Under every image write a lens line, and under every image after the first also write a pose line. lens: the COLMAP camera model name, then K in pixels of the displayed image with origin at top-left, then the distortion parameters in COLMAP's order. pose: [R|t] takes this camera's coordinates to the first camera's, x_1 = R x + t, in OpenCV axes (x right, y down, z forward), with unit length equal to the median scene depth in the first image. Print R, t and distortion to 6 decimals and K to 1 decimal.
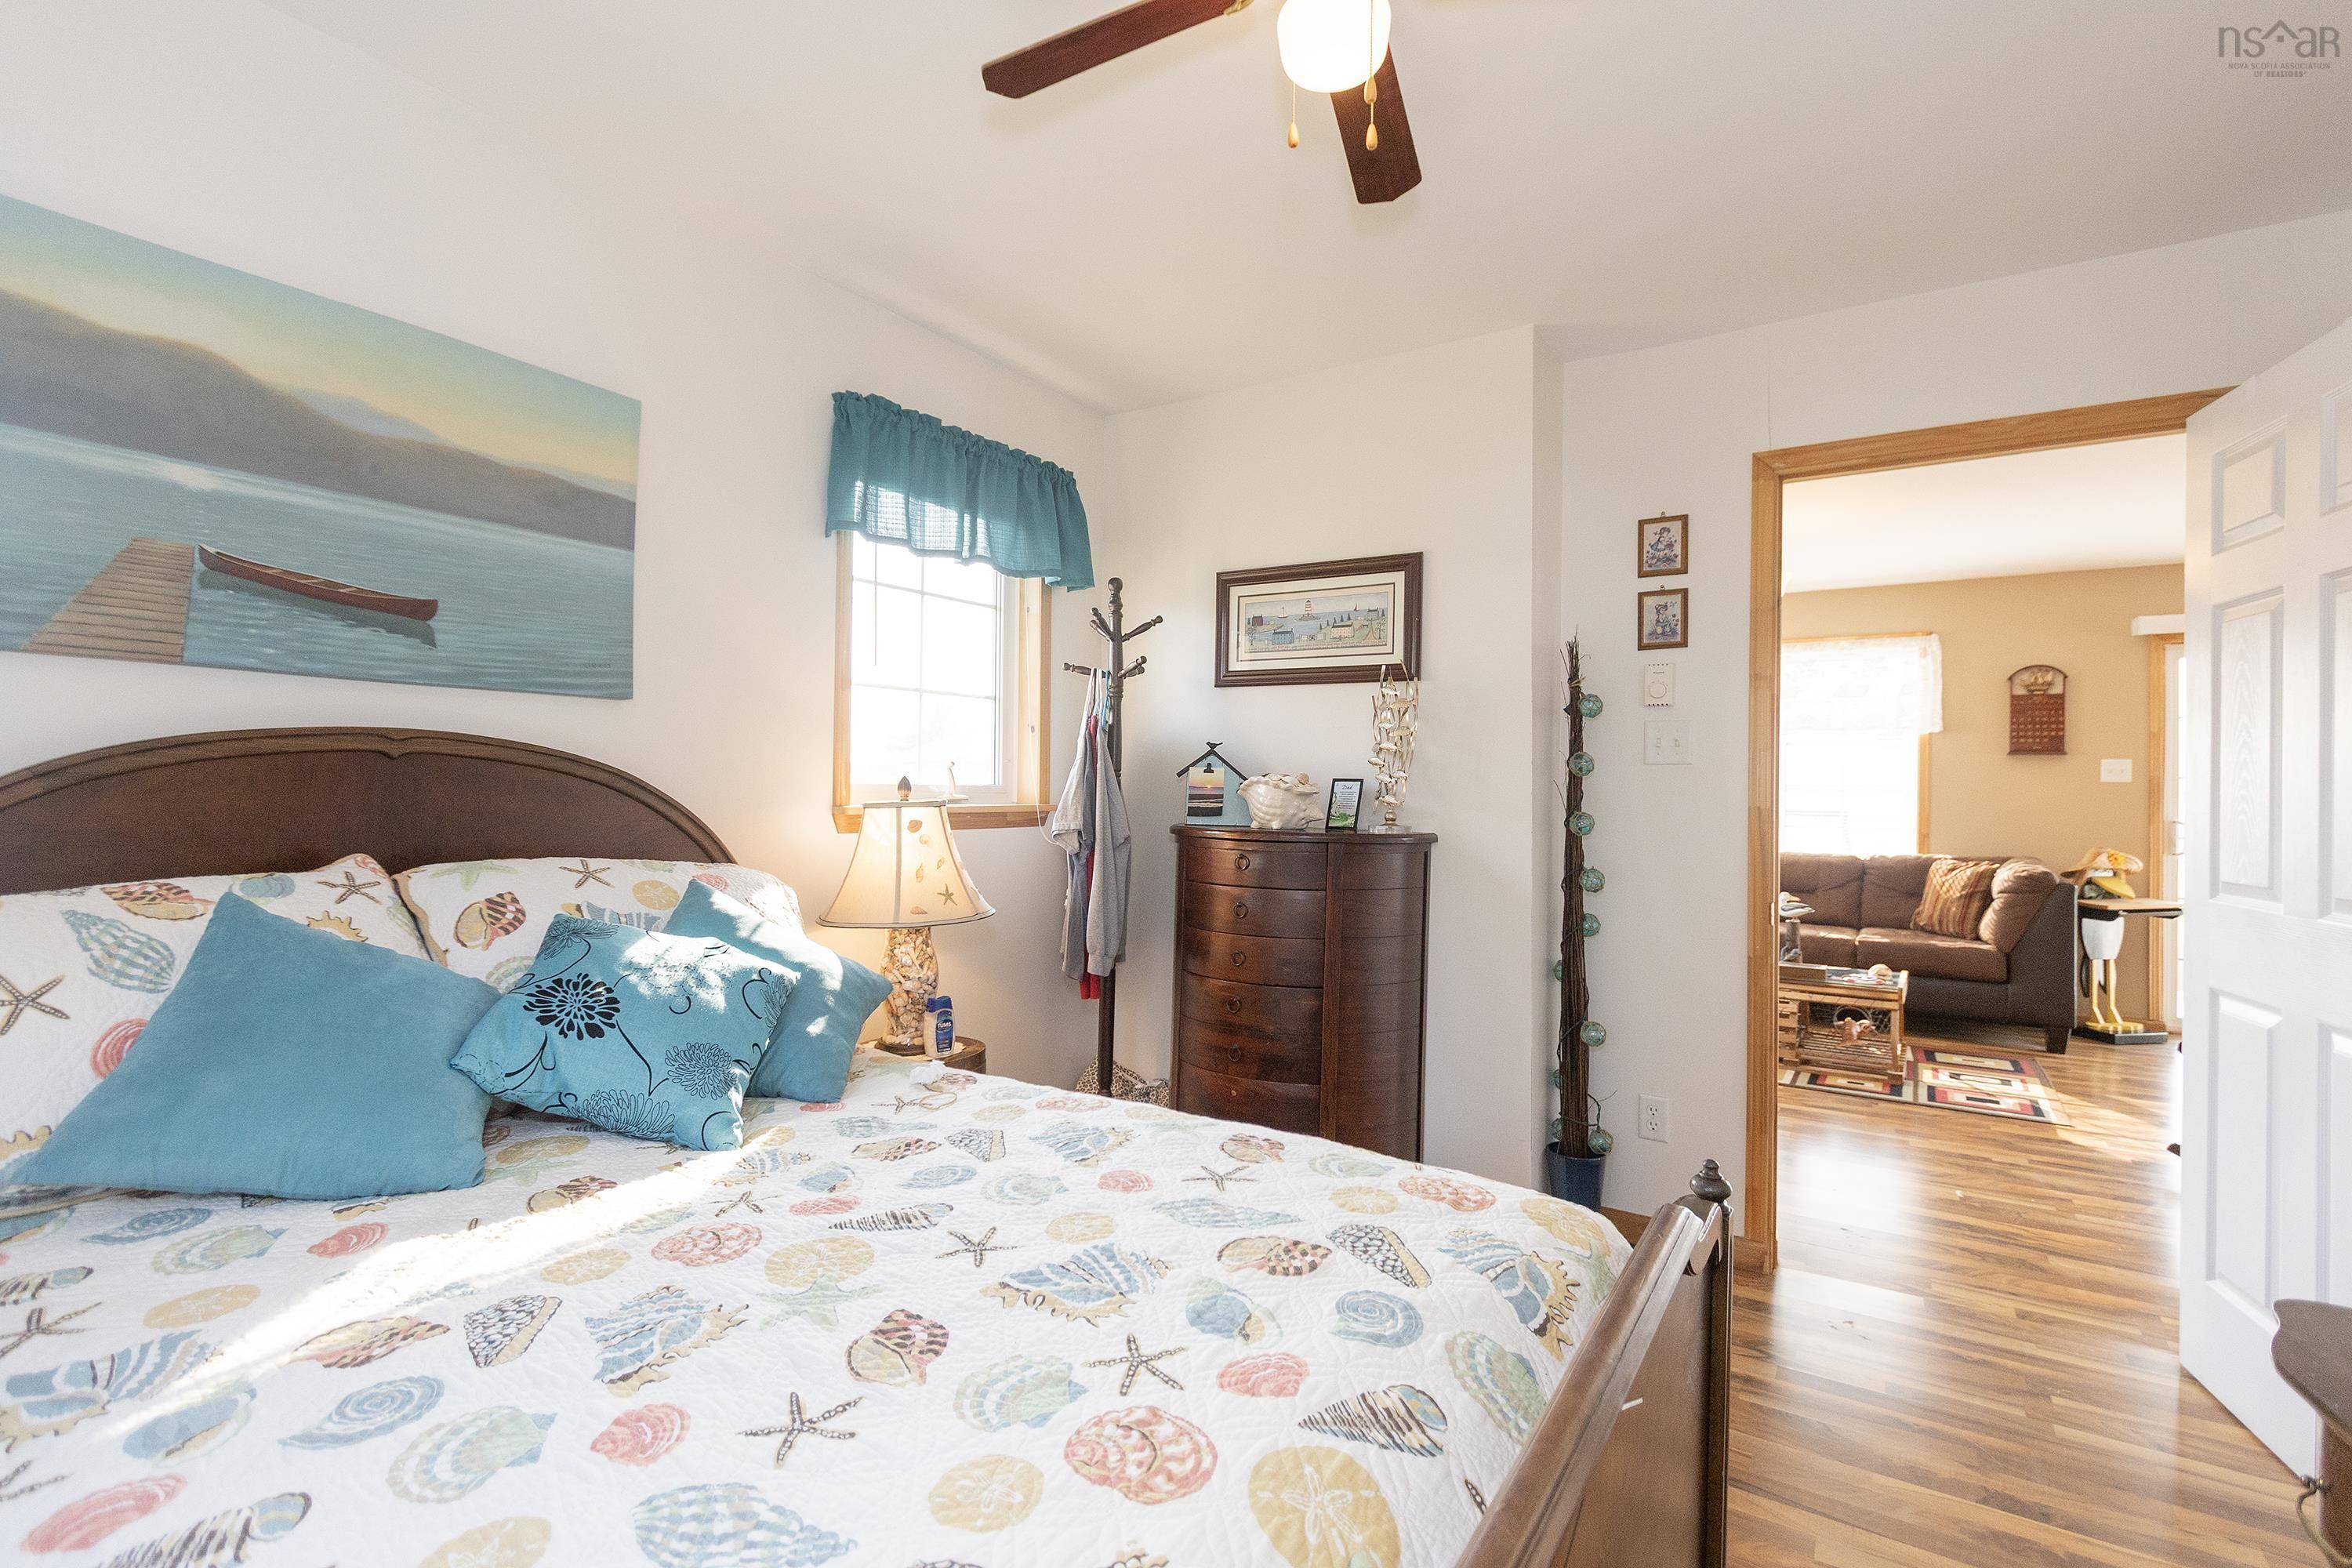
lens RADIAL K [[1096.5, 0, 1177.1], [0, 1096.5, 753.0], [0, 0, 1]] dist [-0.001022, -0.000522]
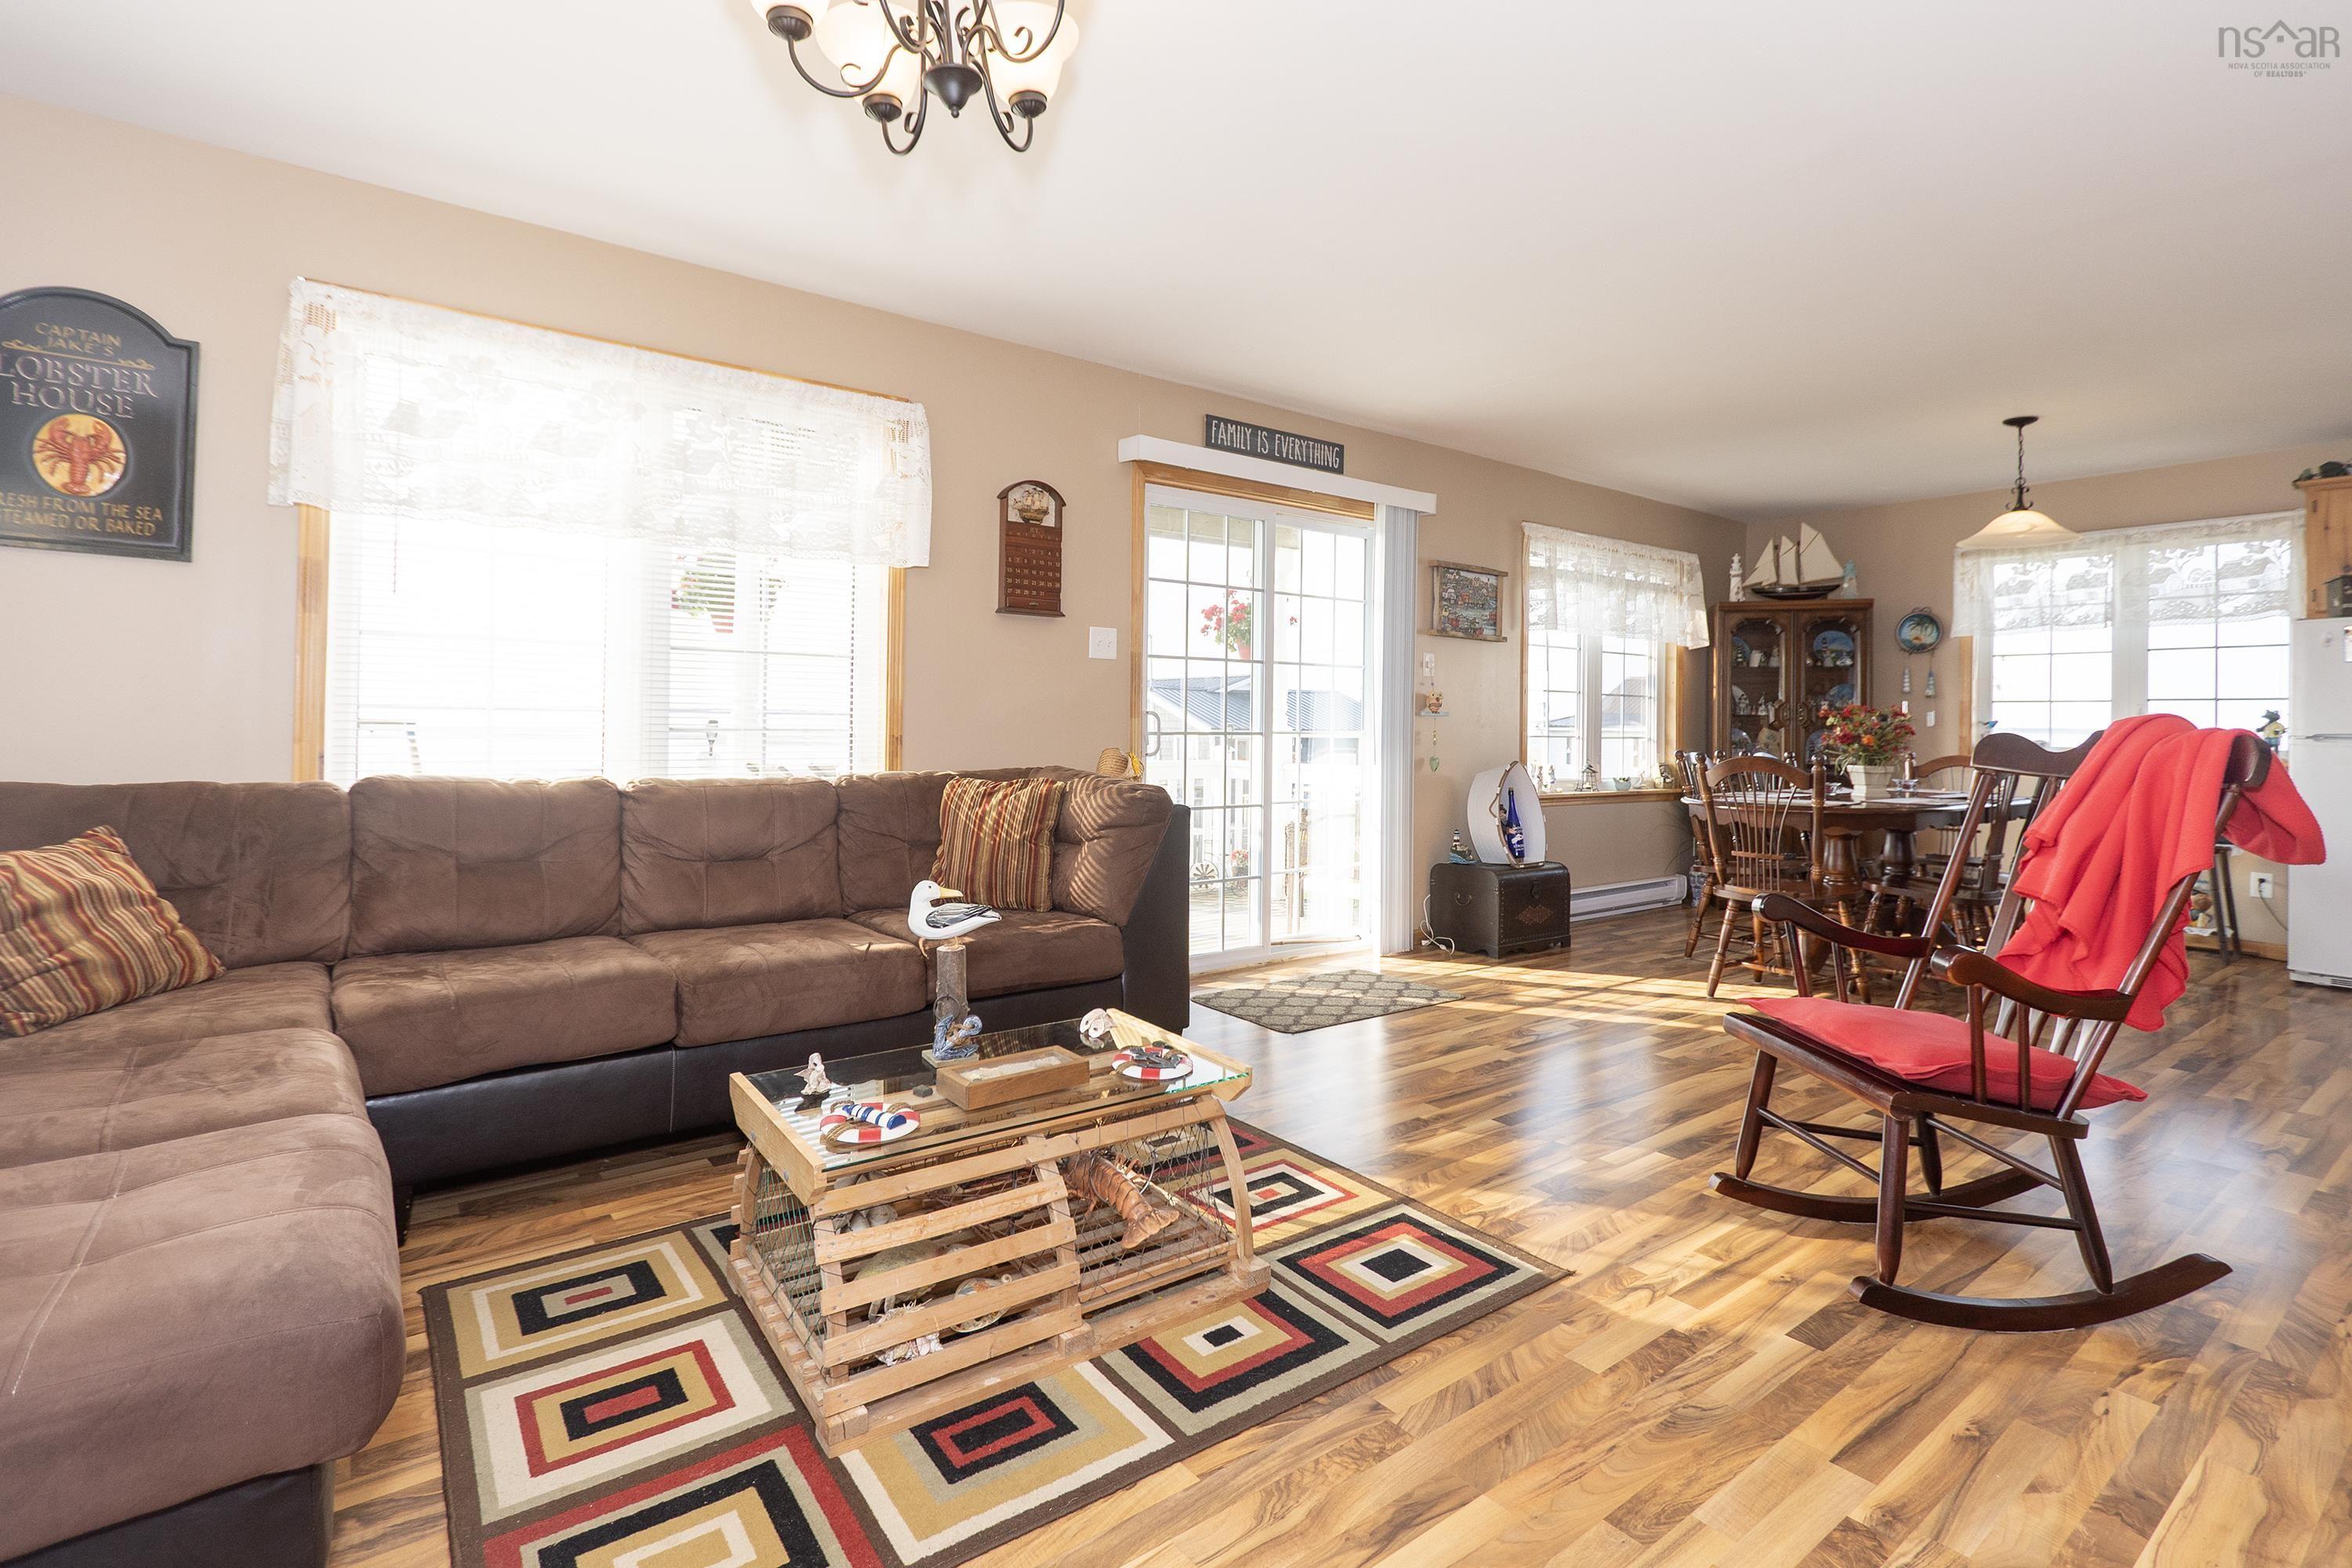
lens RADIAL K [[1099.4, 0, 1185.6], [0, 1099.4, 711.2], [0, 0, 1]] dist [-0.000901, -0.001118]
pose [[0.336837, 0.004812, 0.941551, 0.186987], [-0.025160, 0.999676, 0.003892, 0.055905], [-0.941227, -0.025000, 0.336849, 0.690026]]
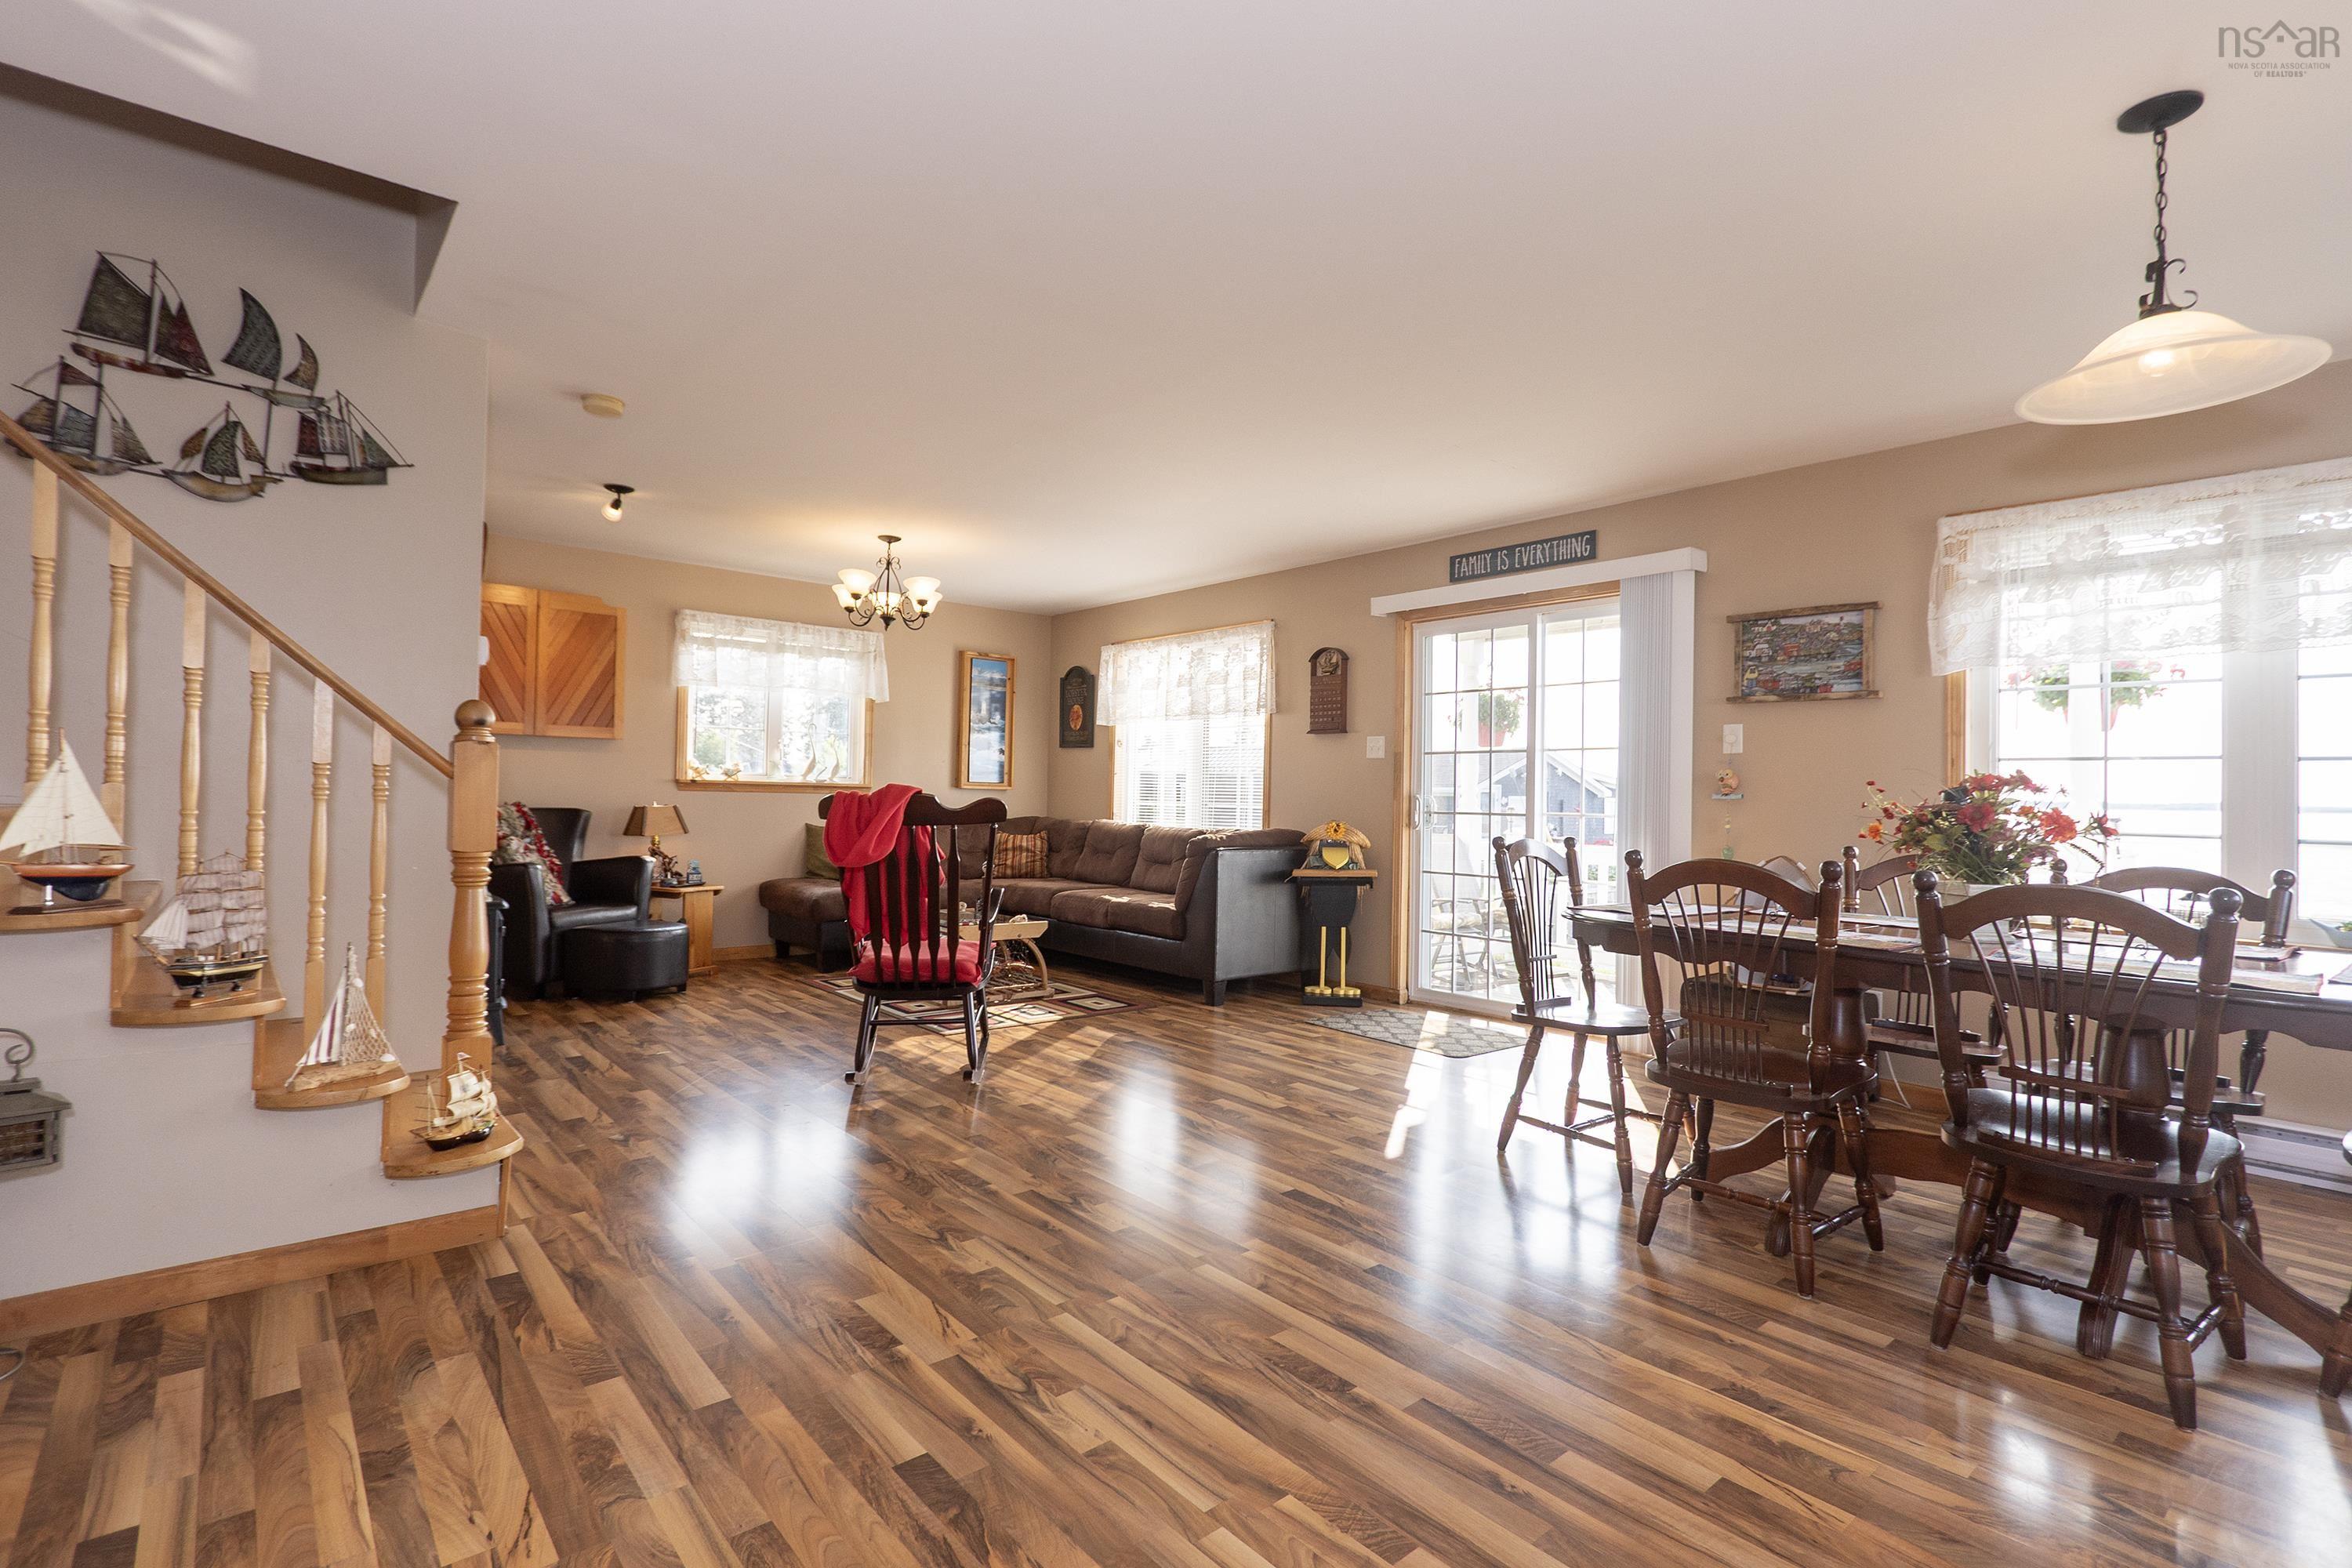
lens RADIAL K [[1102.7, 0, 1190.9], [0, 1102.7, 776.5], [0, 0, 1]] dist [-0.001141, -0.001203]
pose [[0.960939, 0.003408, -0.276738, 0.959960], [-0.004518, 0.999984, -0.003372, 0.046797], [0.276723, 0.004491, 0.960939, -0.041539]]
